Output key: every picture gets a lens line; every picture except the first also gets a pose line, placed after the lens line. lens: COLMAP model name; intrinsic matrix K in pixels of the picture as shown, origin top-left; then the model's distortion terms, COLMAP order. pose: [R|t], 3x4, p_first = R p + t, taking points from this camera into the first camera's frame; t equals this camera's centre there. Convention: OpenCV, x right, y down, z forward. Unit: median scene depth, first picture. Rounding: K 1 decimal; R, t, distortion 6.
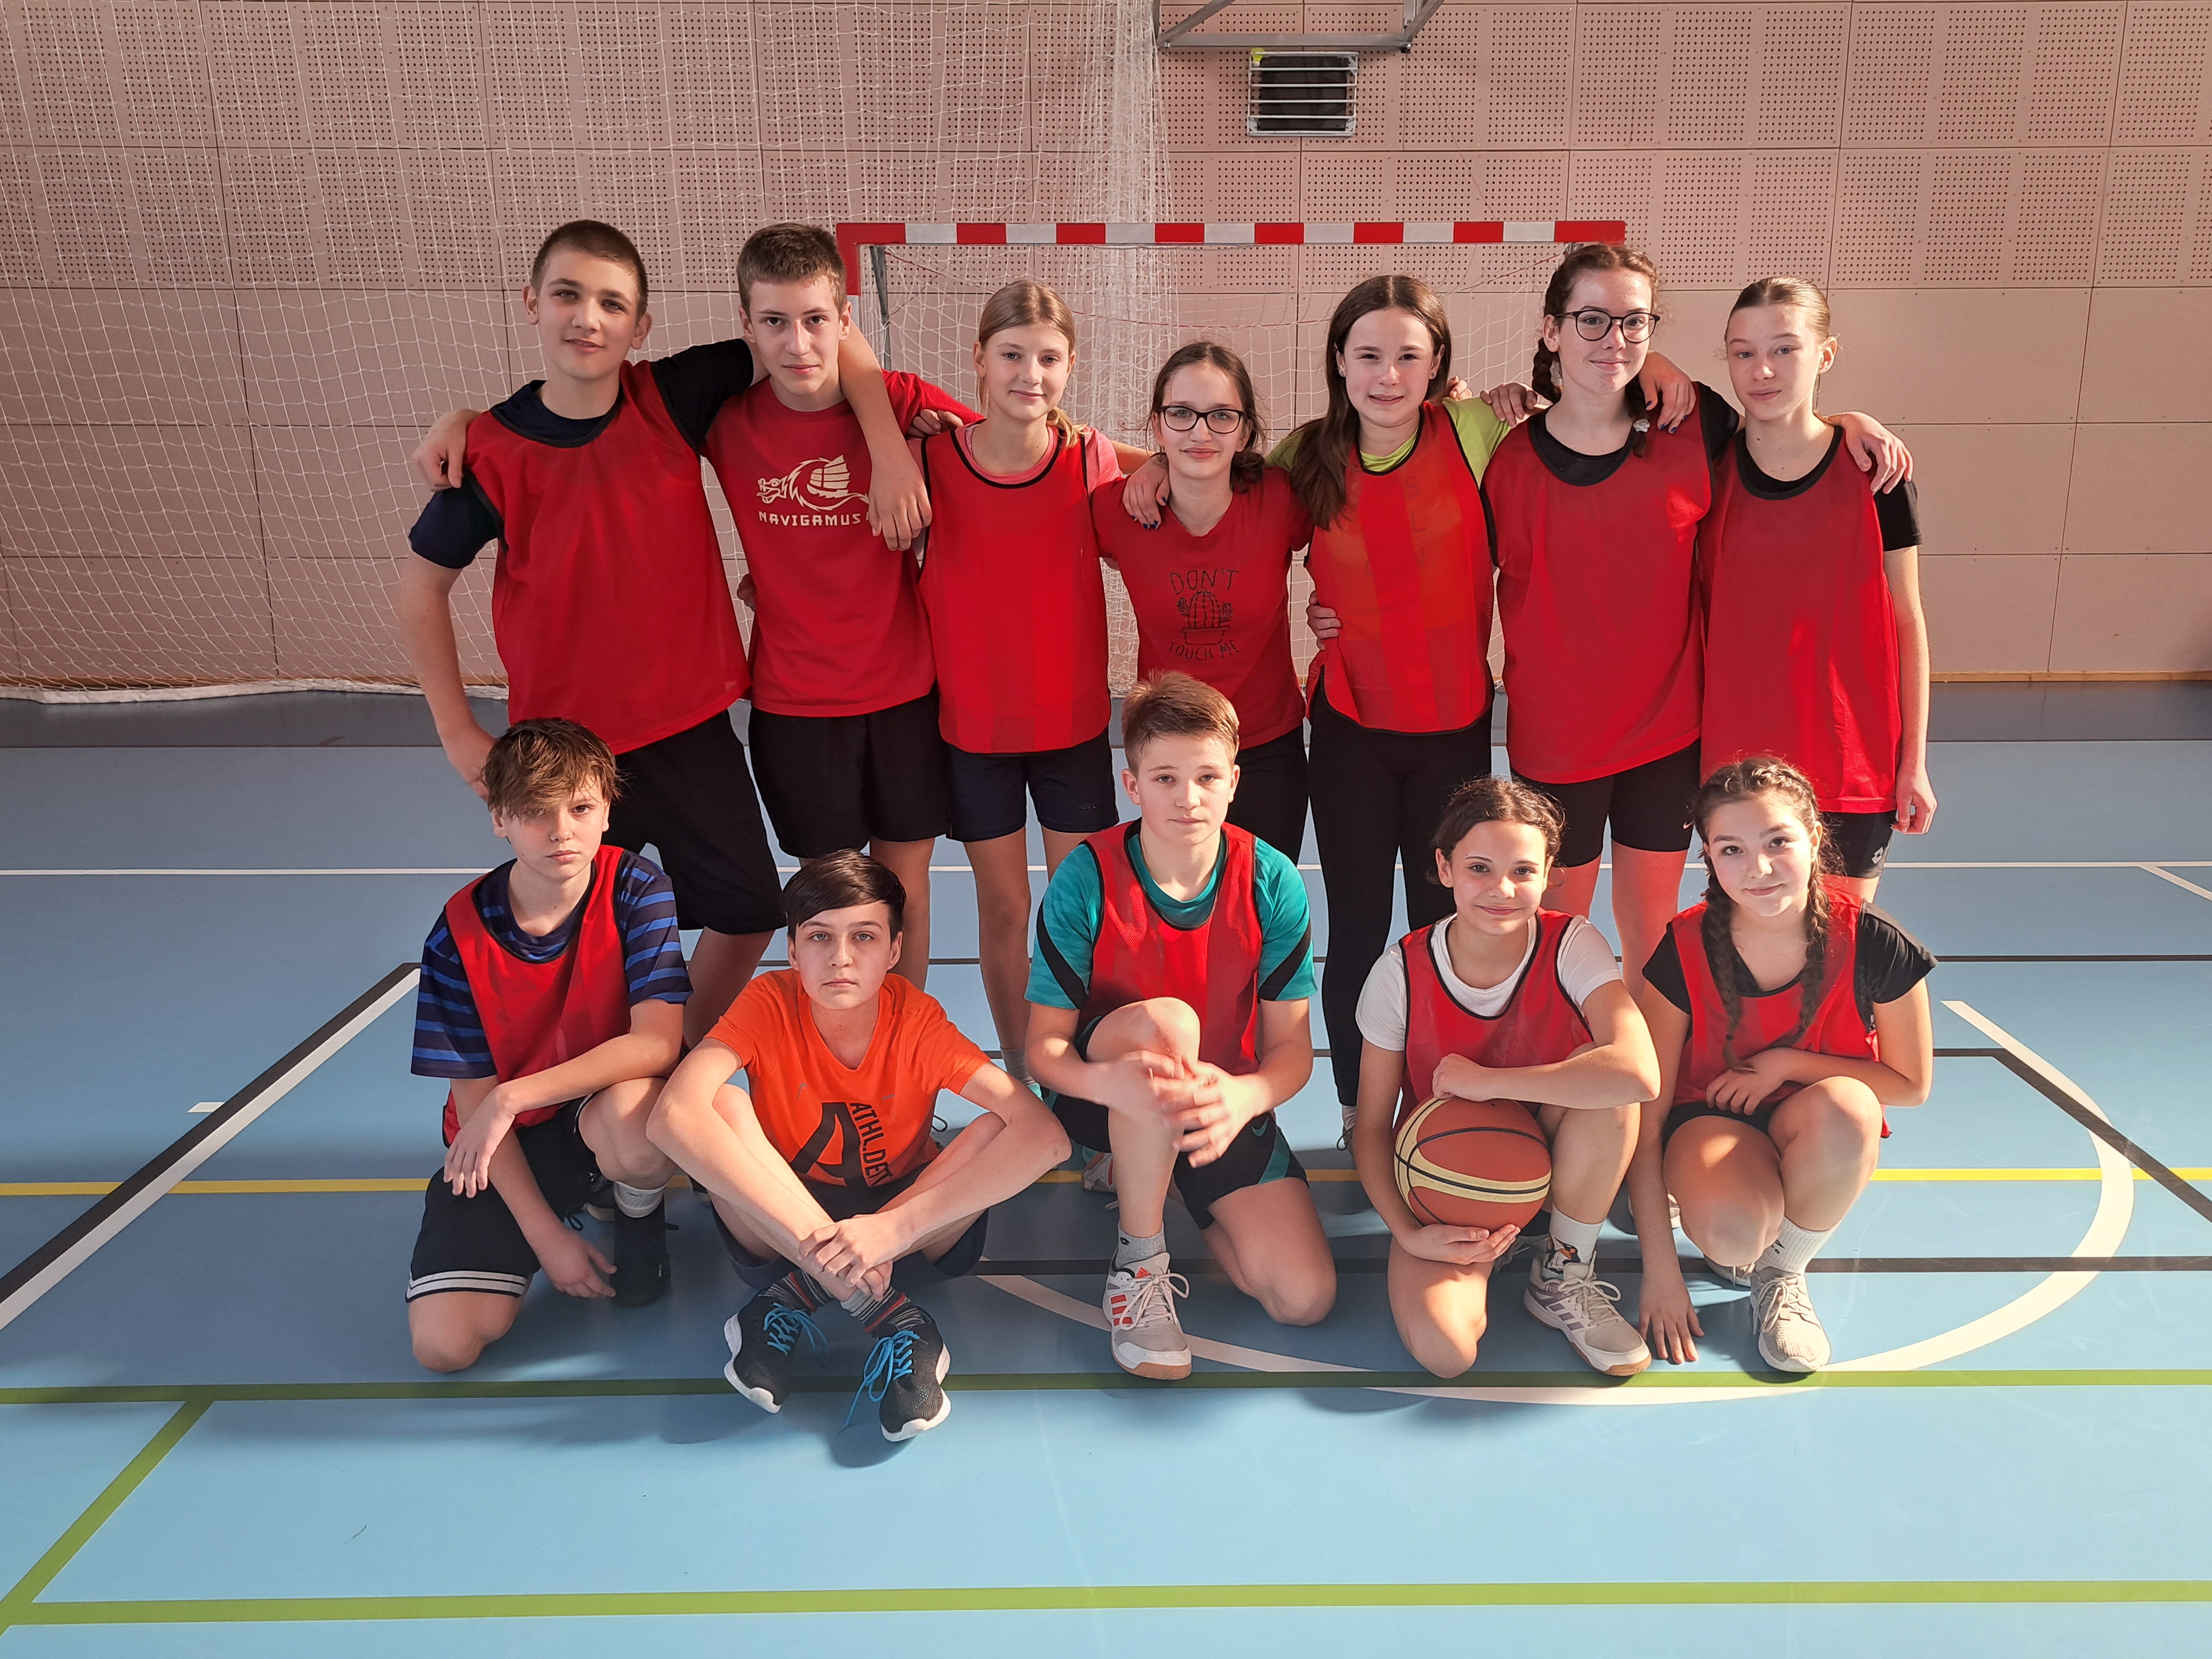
lens RADIAL K [[1556.5, 0, 1083.4], [0, 1556.5, 811.8], [0, 0, 1]] dist [0.037309, -0.041112]
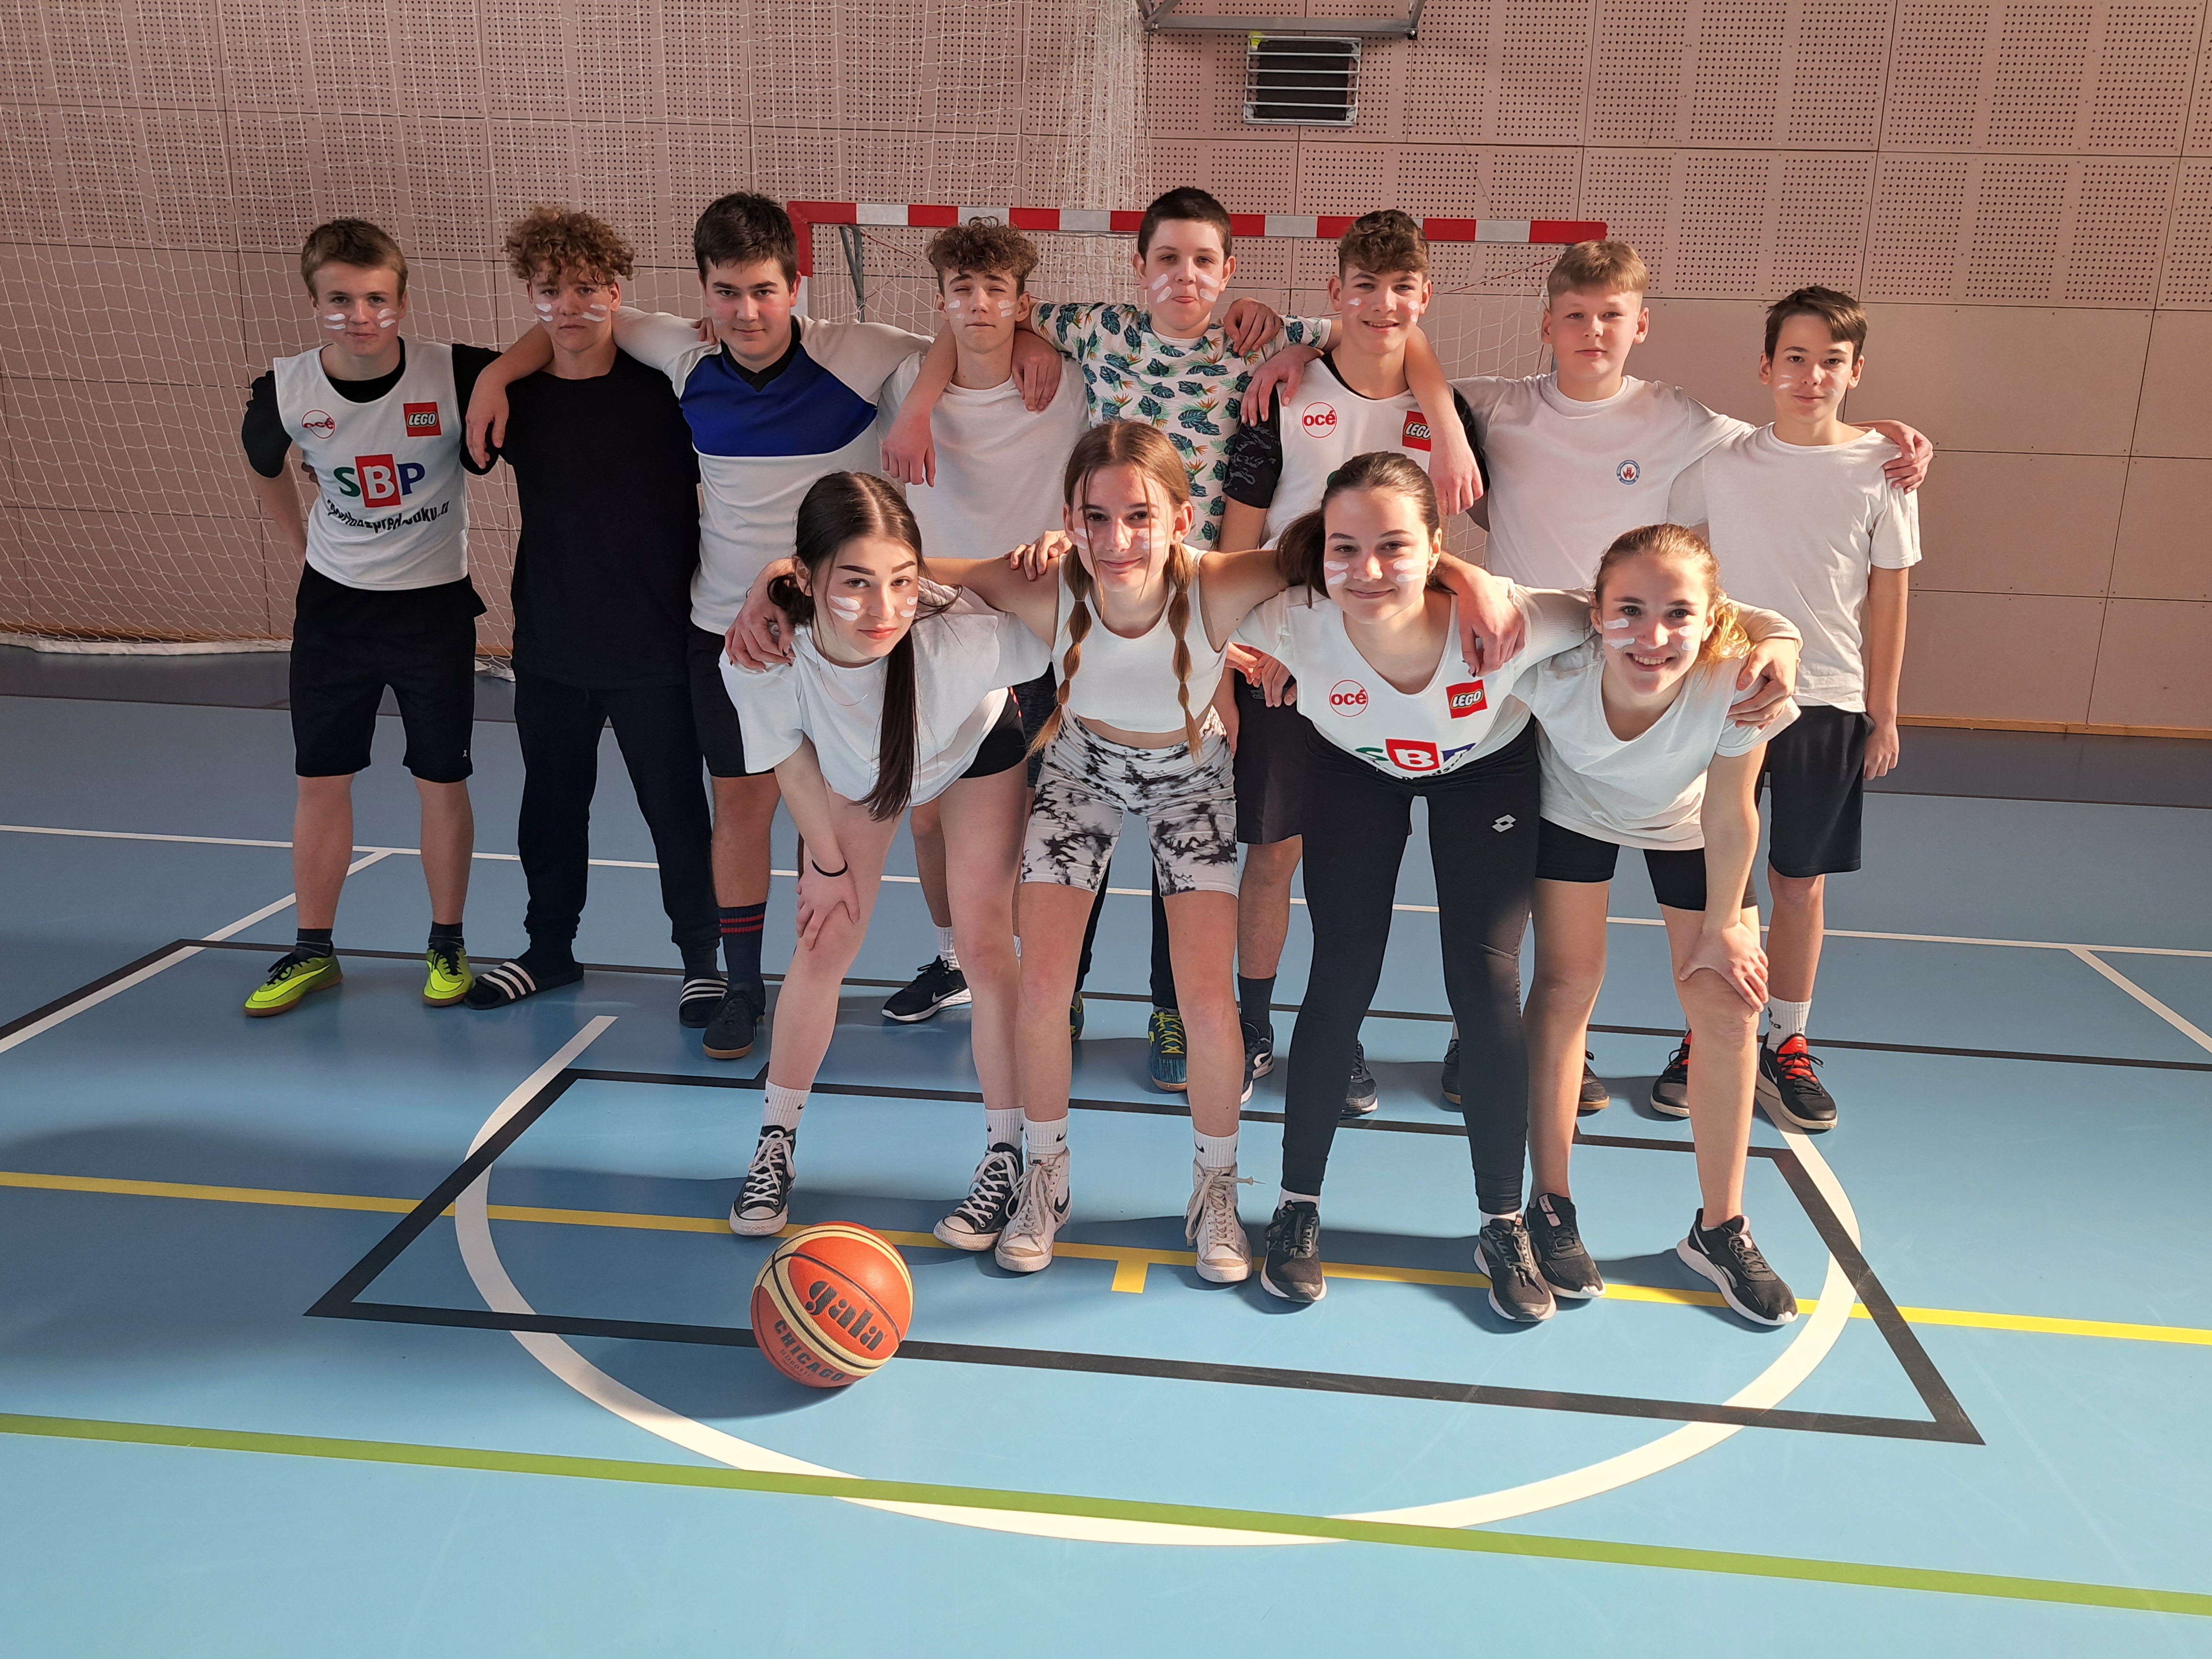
lens RADIAL K [[1545.9, 0, 1108.2], [0, 1545.9, 818.9], [0, 0, 1]] dist [0.031800, -0.032640]
pose [[0.995608, 0.056752, -0.074459, 0.117806], [-0.055820, 0.998335, 0.014552, -0.013977], [0.075160, -0.010332, 0.997118, 0.036615]]
